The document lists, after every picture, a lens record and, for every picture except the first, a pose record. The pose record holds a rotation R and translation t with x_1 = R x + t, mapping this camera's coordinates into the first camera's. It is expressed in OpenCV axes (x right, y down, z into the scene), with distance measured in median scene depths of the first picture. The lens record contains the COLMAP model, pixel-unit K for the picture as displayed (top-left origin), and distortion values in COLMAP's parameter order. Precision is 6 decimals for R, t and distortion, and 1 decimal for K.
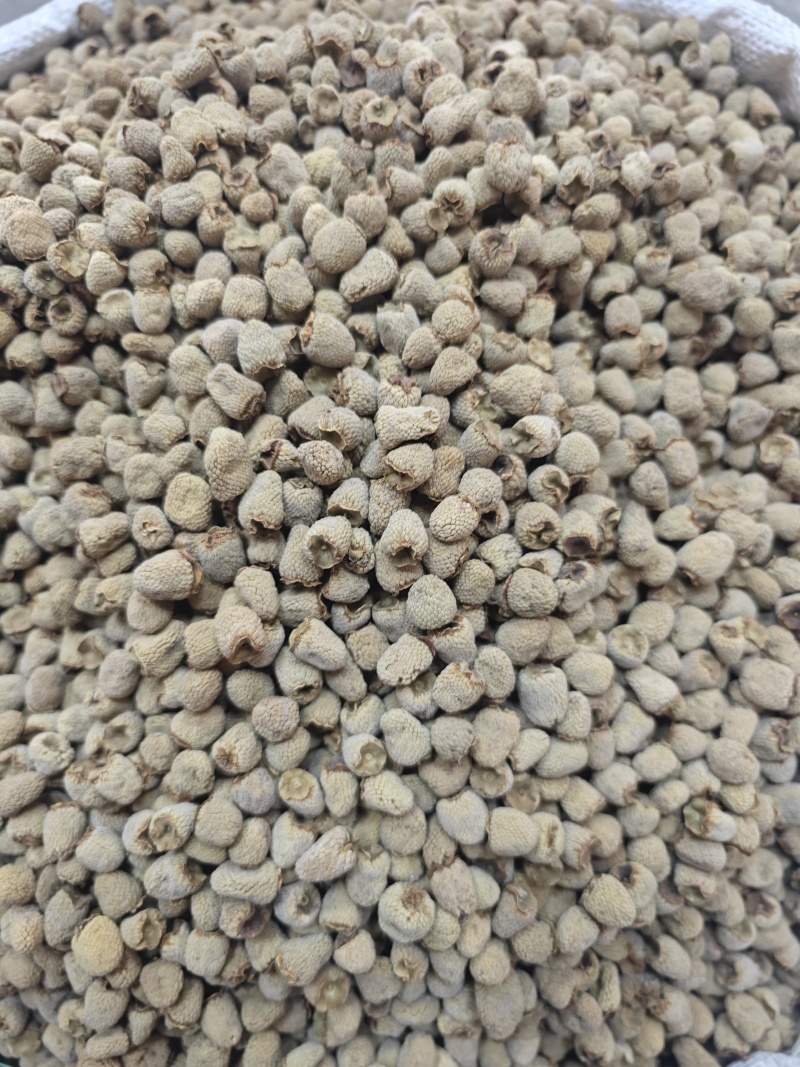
lens RADIAL K [[703.8, 0, 387.2], [0, 703.8, 505.0], [0, 0, 1]] dist [-0.000471, 0.010222]
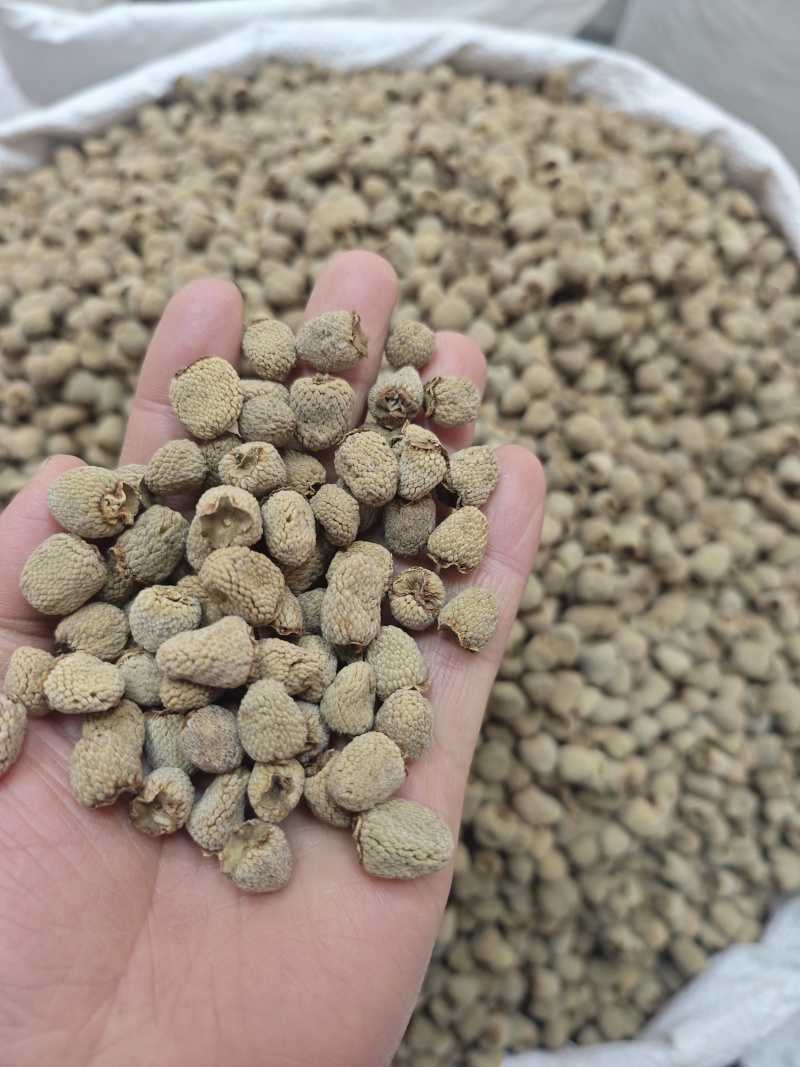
lens RADIAL K [[703.8, 0, 393.8], [0, 703.8, 509.8], [0, 0, 1]] dist [-0.000471, 0.010222]
pose [[0.995446, 0.026303, 0.091628, -0.262949], [-0.025637, 0.999636, -0.008432, 0.001110], [-0.091816, 0.006044, 0.995758, -0.262687]]
